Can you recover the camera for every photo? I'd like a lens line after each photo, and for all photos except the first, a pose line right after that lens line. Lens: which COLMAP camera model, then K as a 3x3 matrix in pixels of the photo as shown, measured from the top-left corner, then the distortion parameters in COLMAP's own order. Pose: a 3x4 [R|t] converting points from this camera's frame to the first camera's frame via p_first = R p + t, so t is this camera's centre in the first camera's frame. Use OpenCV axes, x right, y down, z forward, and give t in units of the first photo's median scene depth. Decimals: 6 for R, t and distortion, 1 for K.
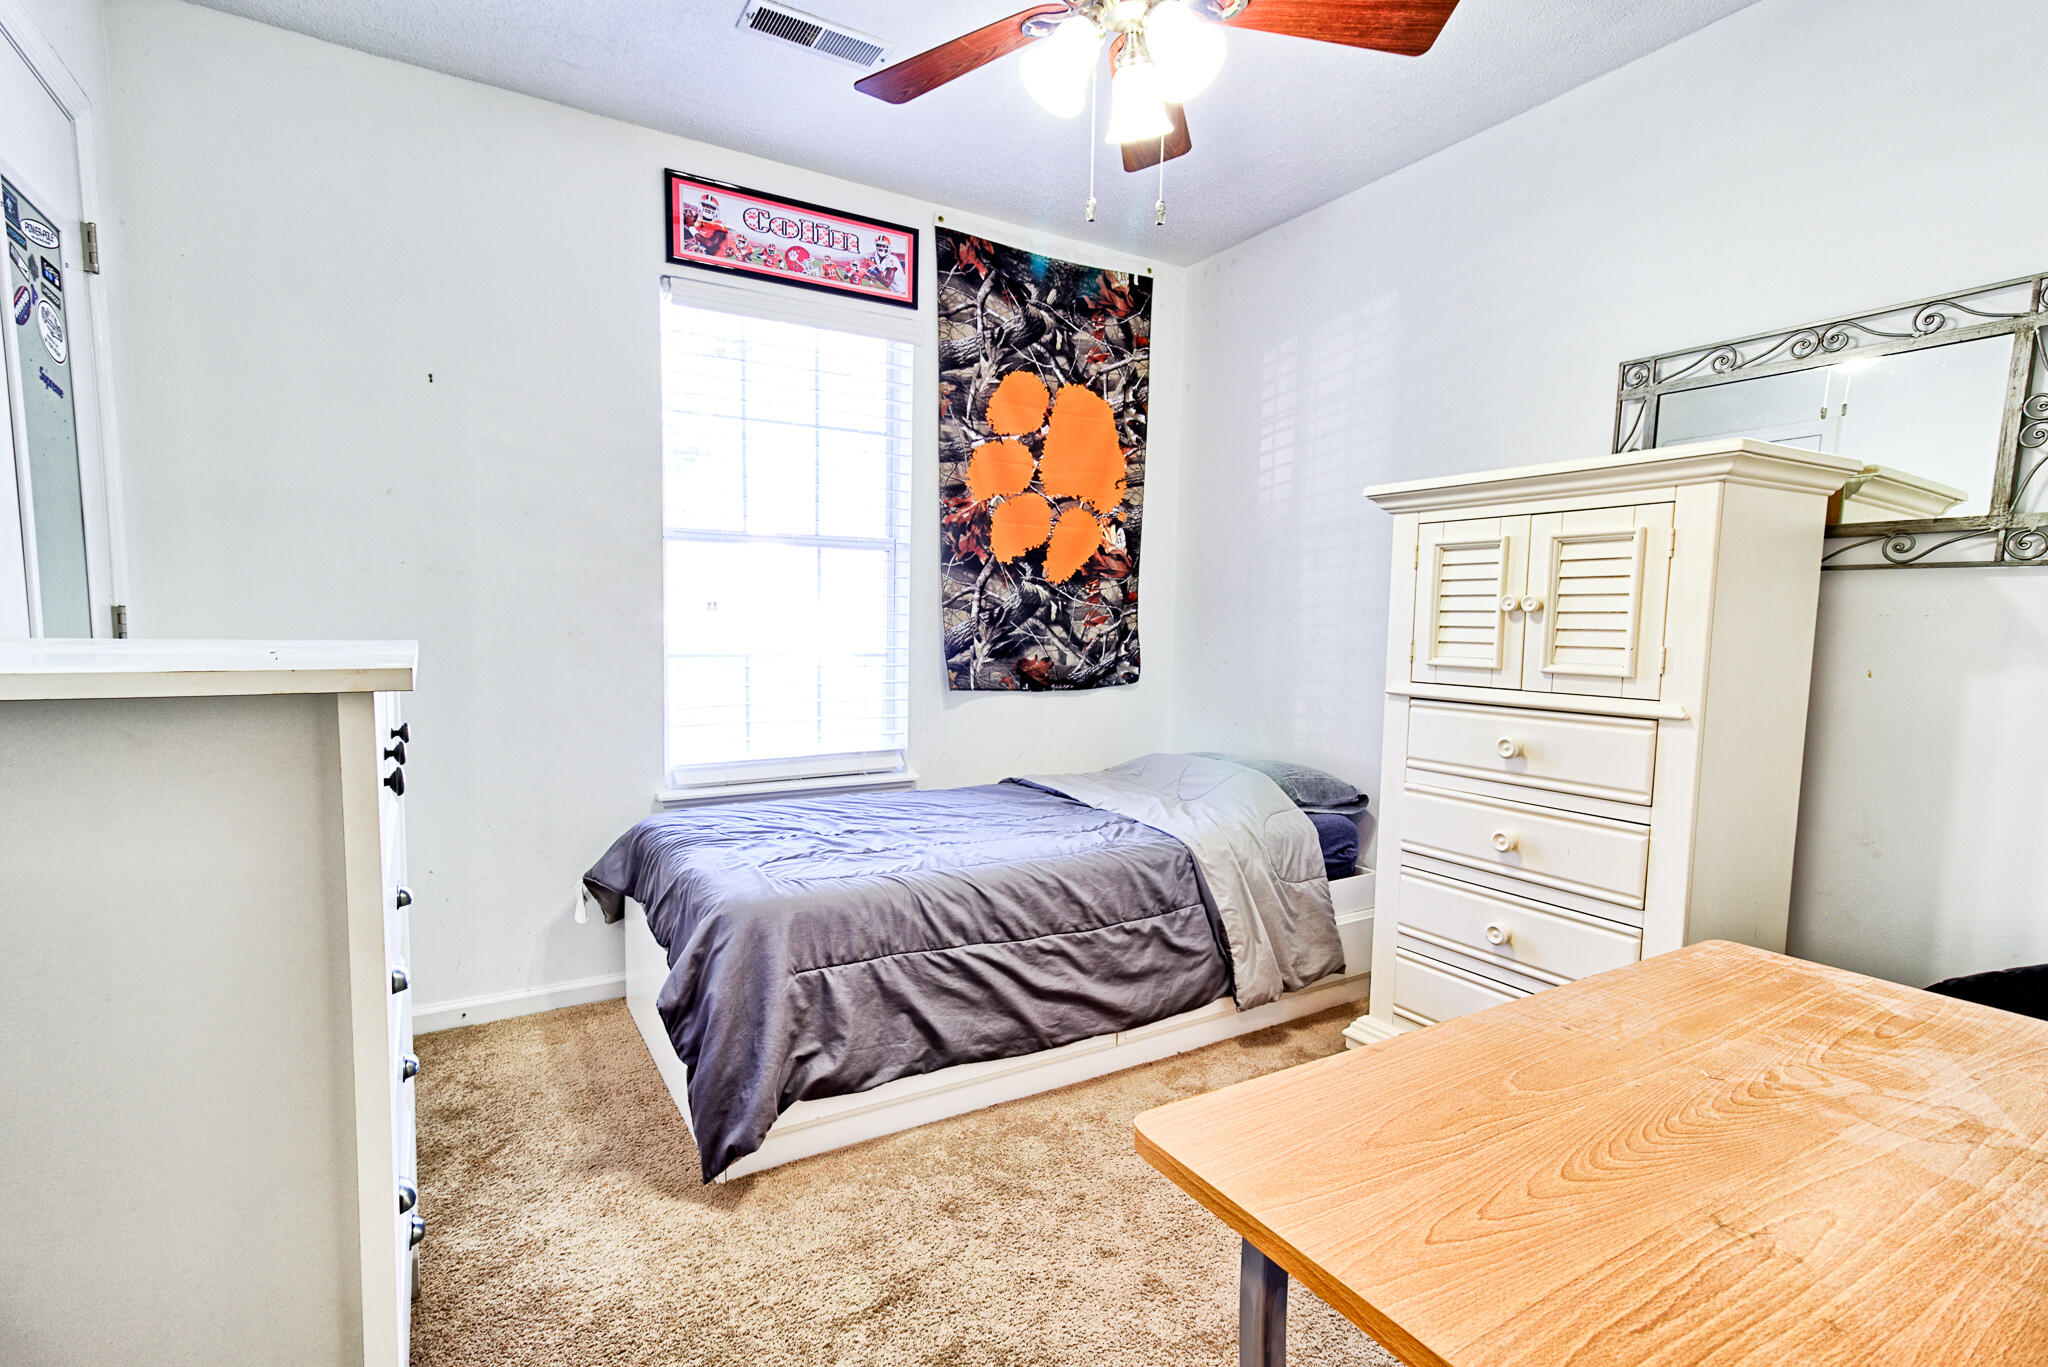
lens RADIAL K [[987.5, 0, 1023.7], [0, 987.5, 639.2], [0, 0, 1]] dist [-0.003085, 0.042318]
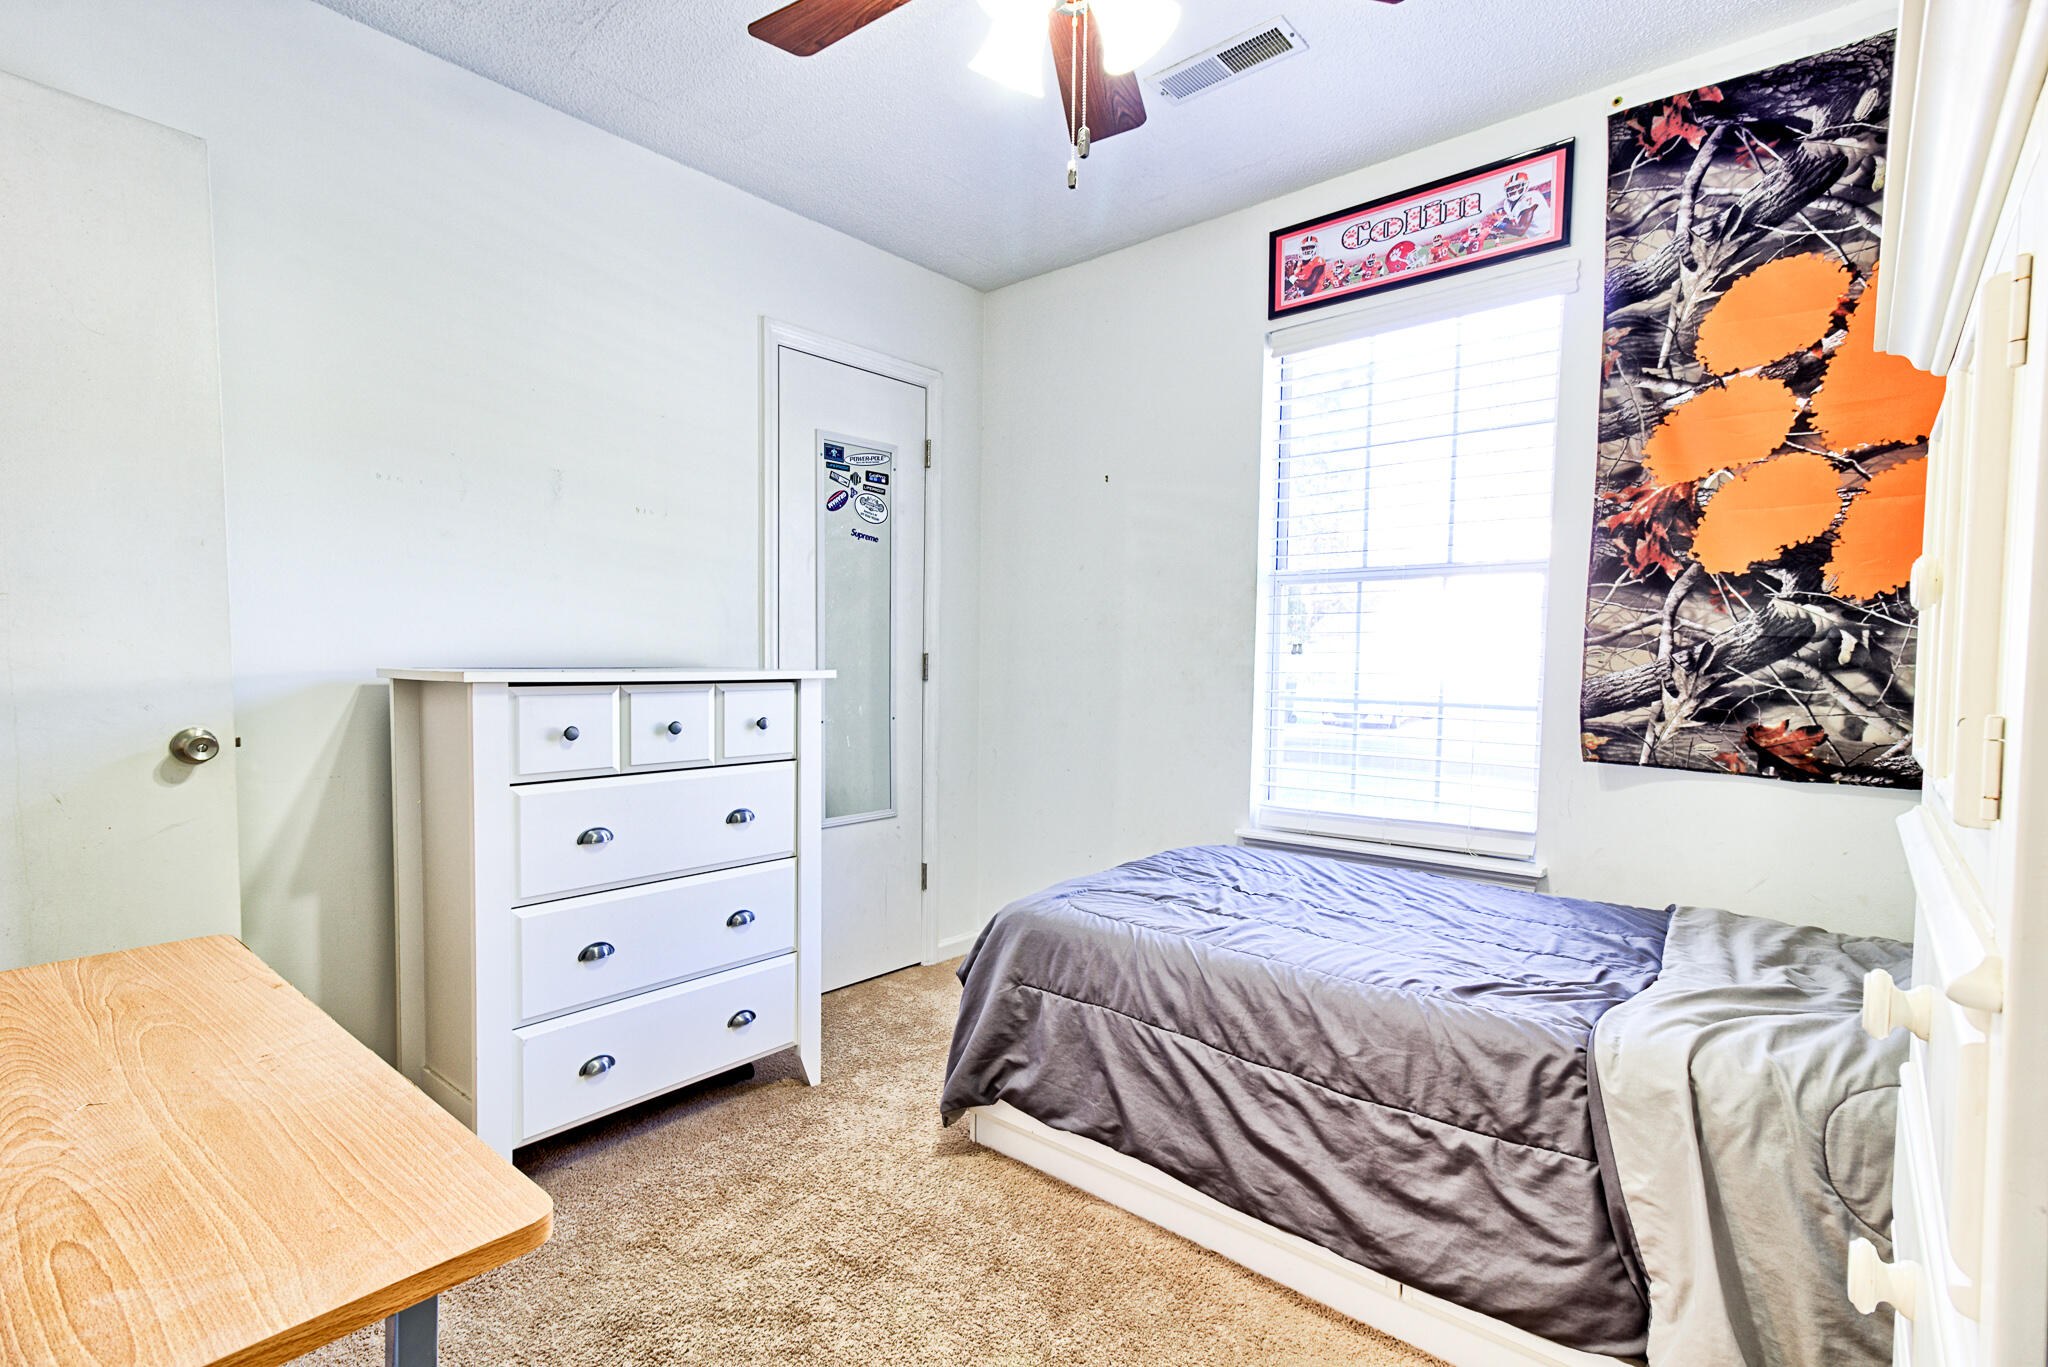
lens RADIAL K [[960.5, 0, 1019.7], [0, 960.5, 666.8], [0, 0, 1]] dist [0.003594, 0.017870]
pose [[0.314640, -0.008220, -0.949175, 0.439458], [-0.031254, 0.999331, -0.019015, 0.009227], [0.948696, 0.035649, 0.314173, 0.382518]]
